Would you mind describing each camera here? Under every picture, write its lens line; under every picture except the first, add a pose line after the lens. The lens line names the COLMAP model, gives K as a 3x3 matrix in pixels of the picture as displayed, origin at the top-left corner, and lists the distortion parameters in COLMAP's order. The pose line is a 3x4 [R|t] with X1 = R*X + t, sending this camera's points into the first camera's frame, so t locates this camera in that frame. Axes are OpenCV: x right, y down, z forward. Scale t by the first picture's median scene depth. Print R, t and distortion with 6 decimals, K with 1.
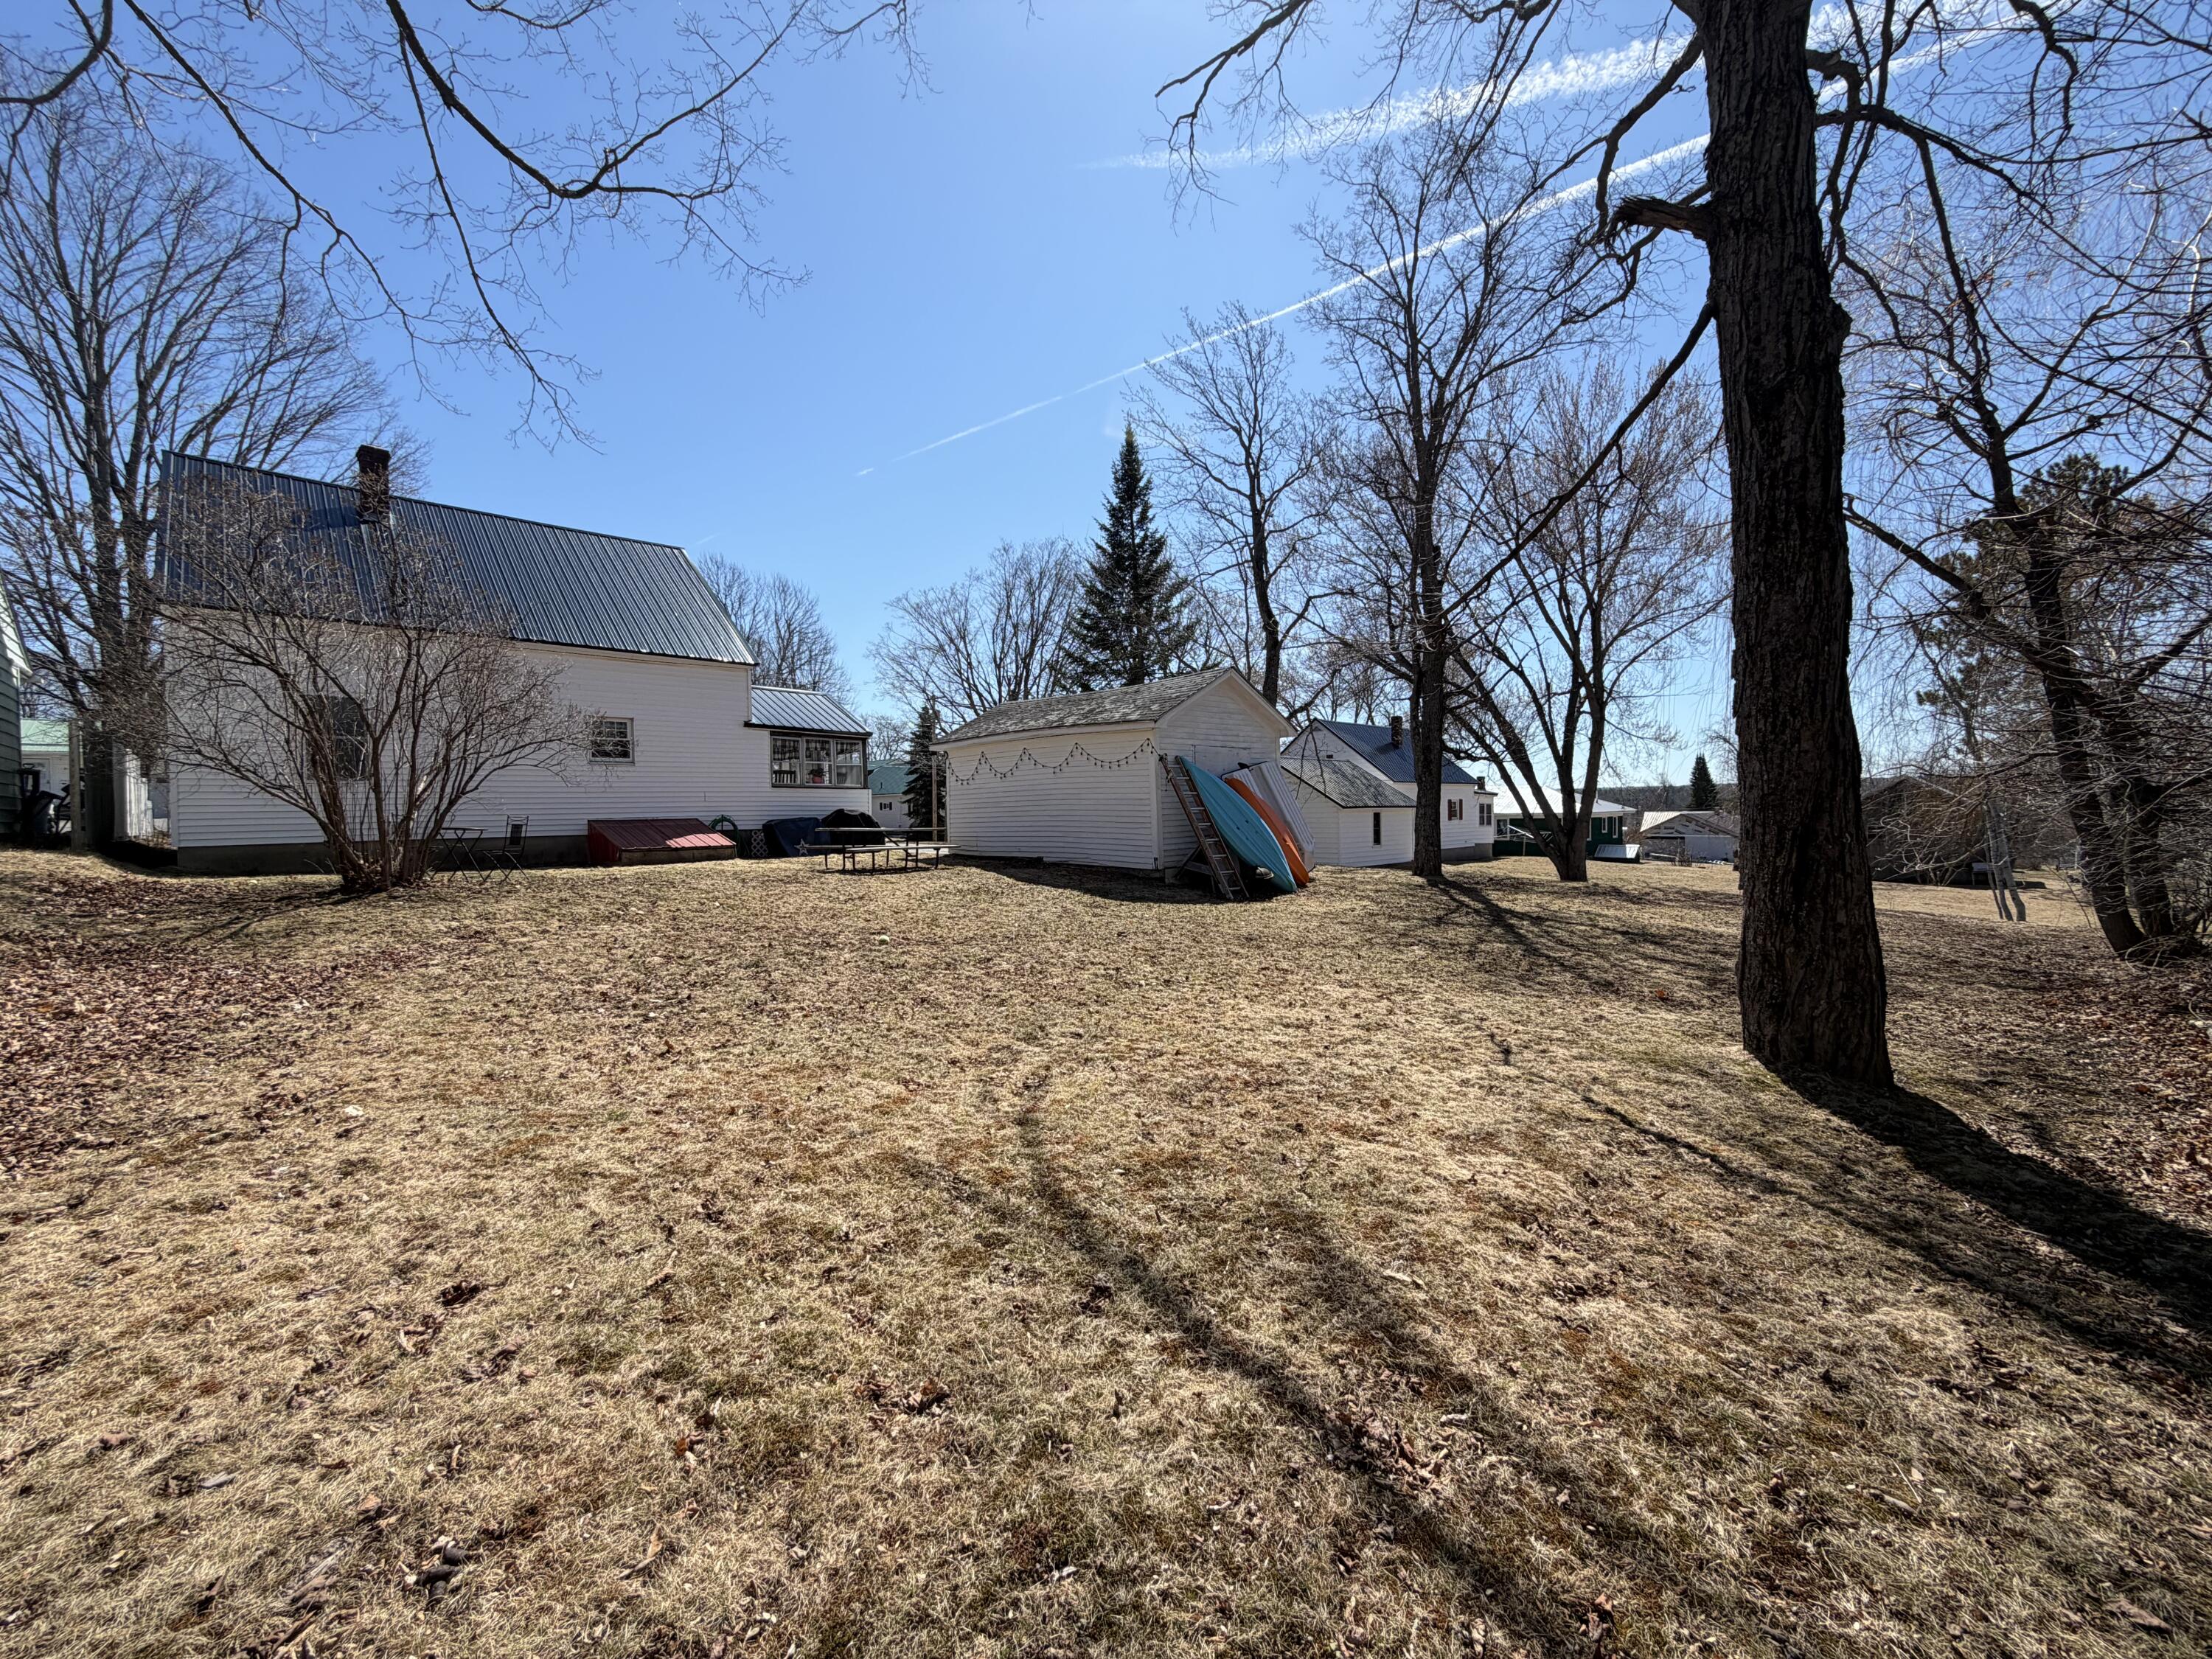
lens RADIAL K [[877.6, 0, 1106.0], [0, 877.6, 829.5], [0, 0, 1]] dist [-0.000570, -0.000282]
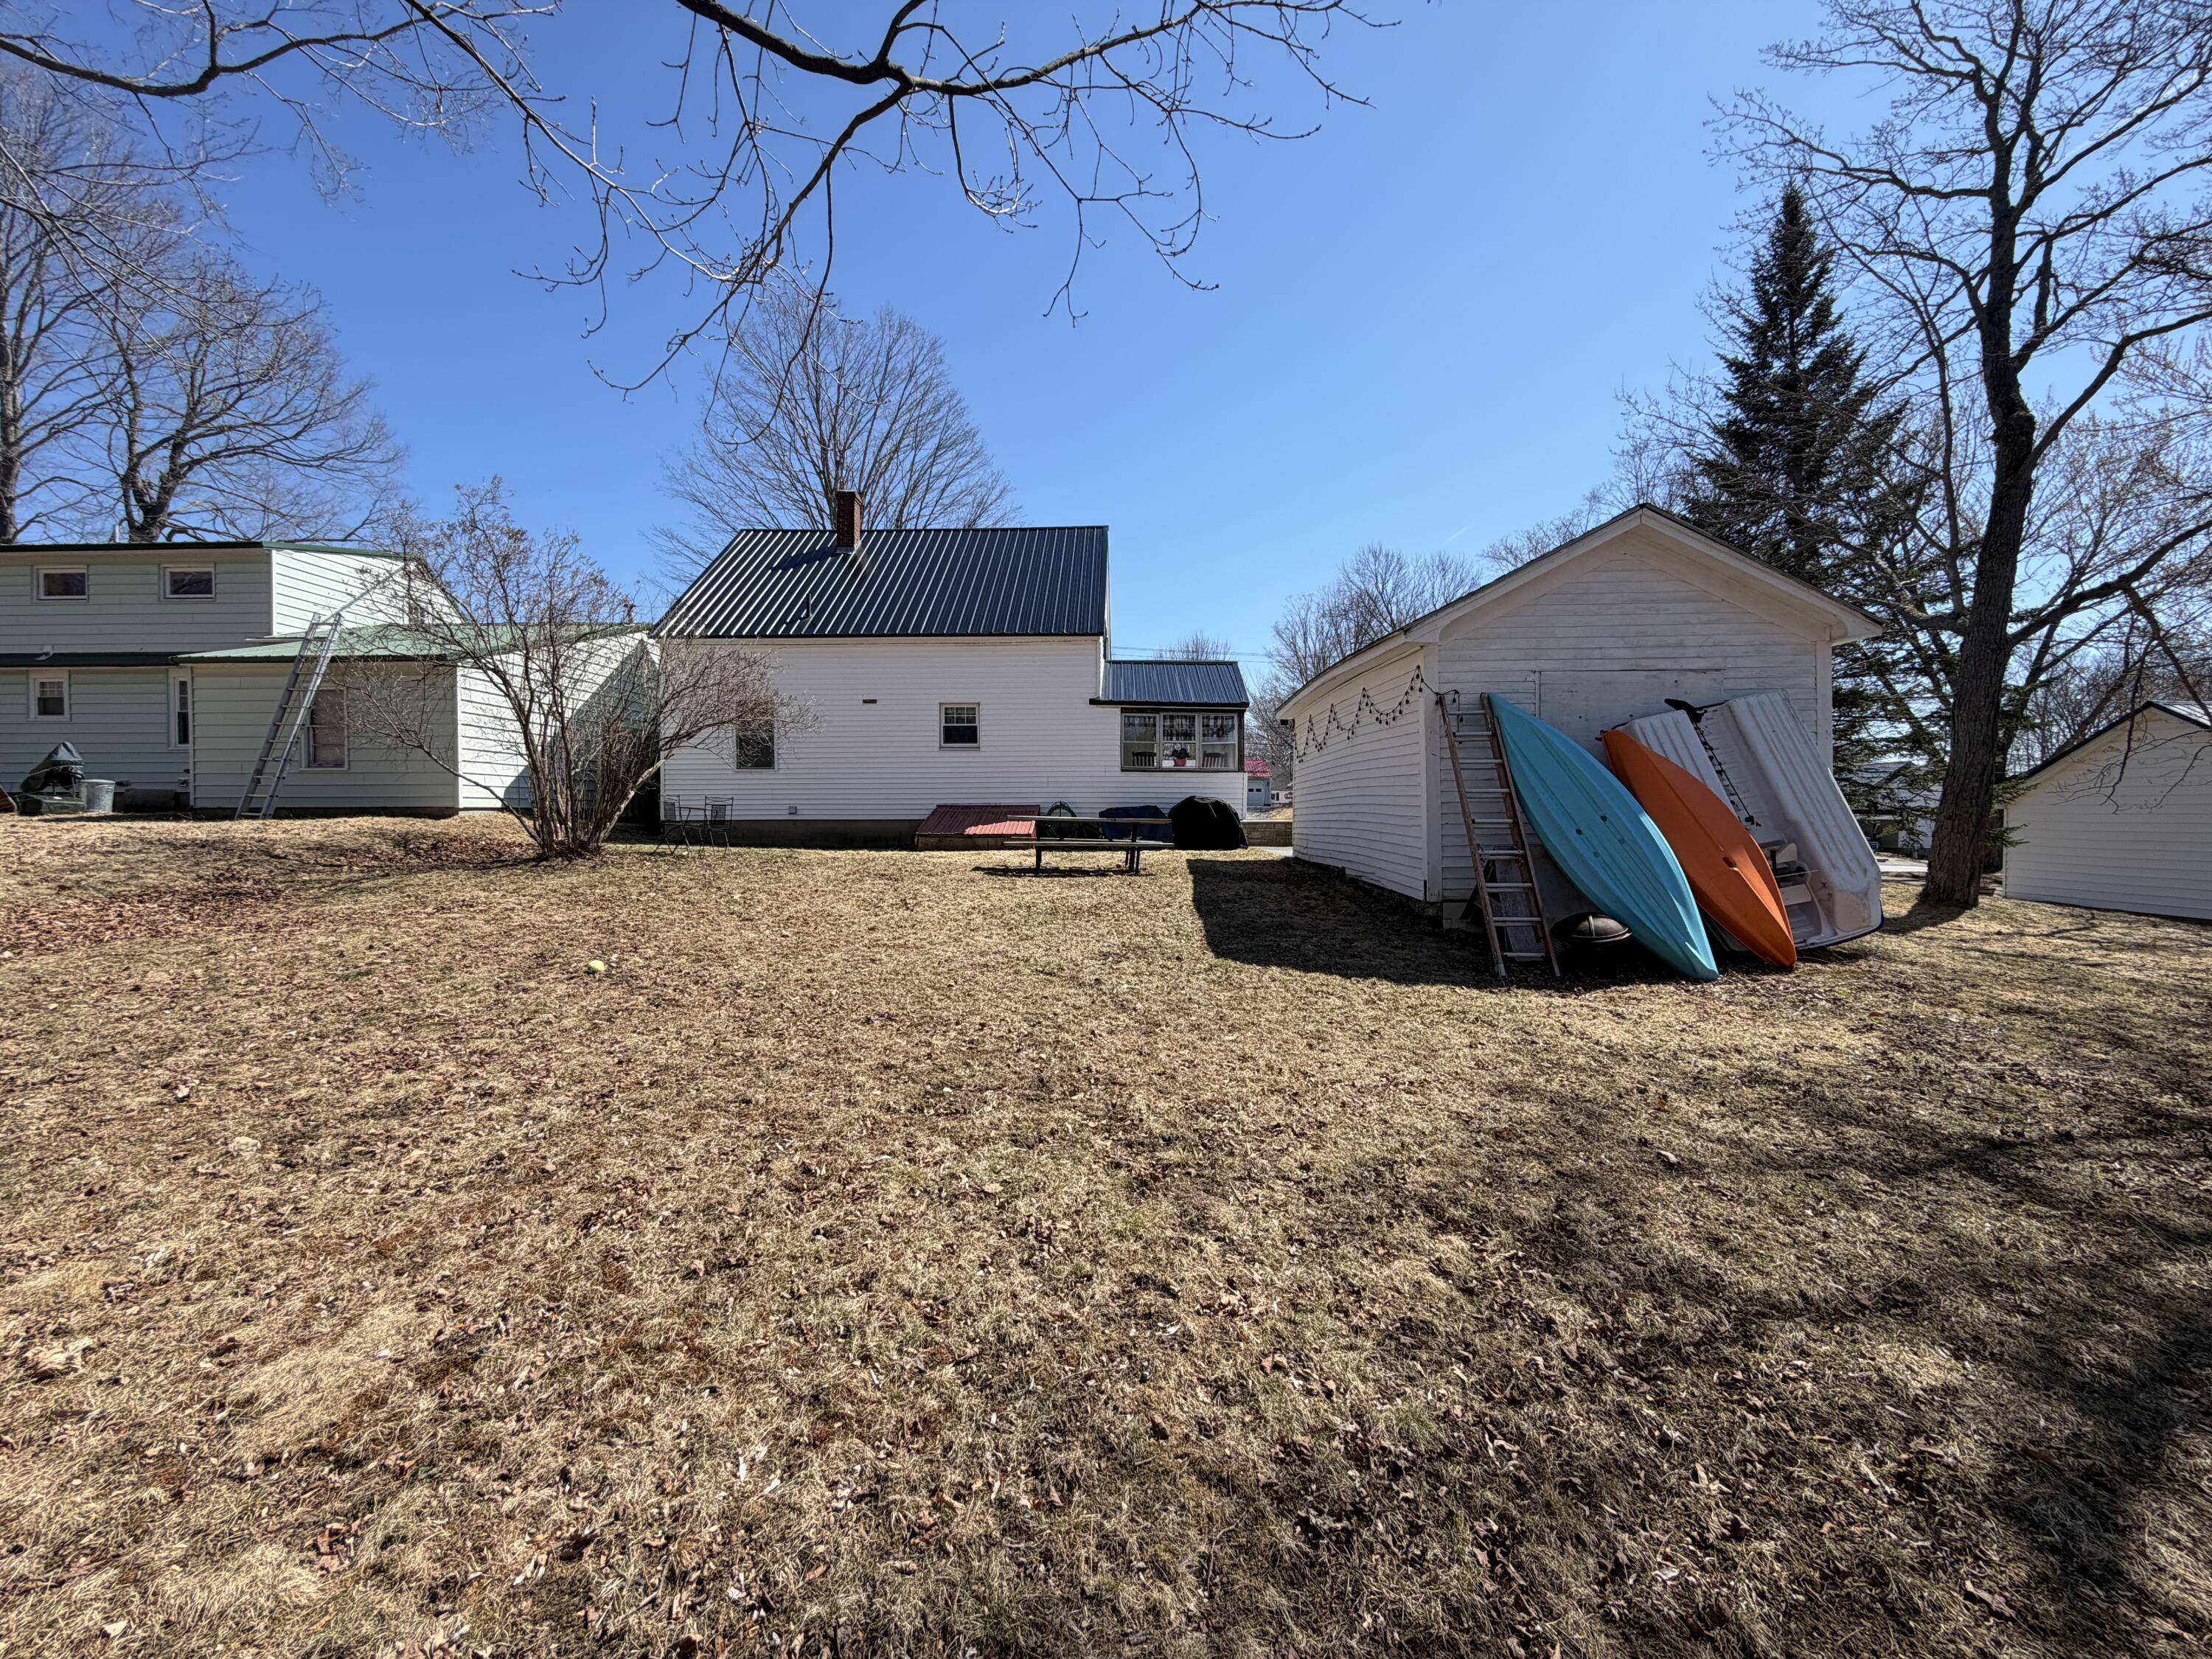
lens RADIAL K [[877.6, 0, 1106.0], [0, 877.6, 829.5], [0, 0, 1]] dist [-0.000570, -0.000282]
pose [[0.695549, 0.032212, -0.717757, 0.254424], [-0.023537, 0.999480, 0.022047, -0.008576], [0.718093, 0.001559, 0.695945, 0.387037]]
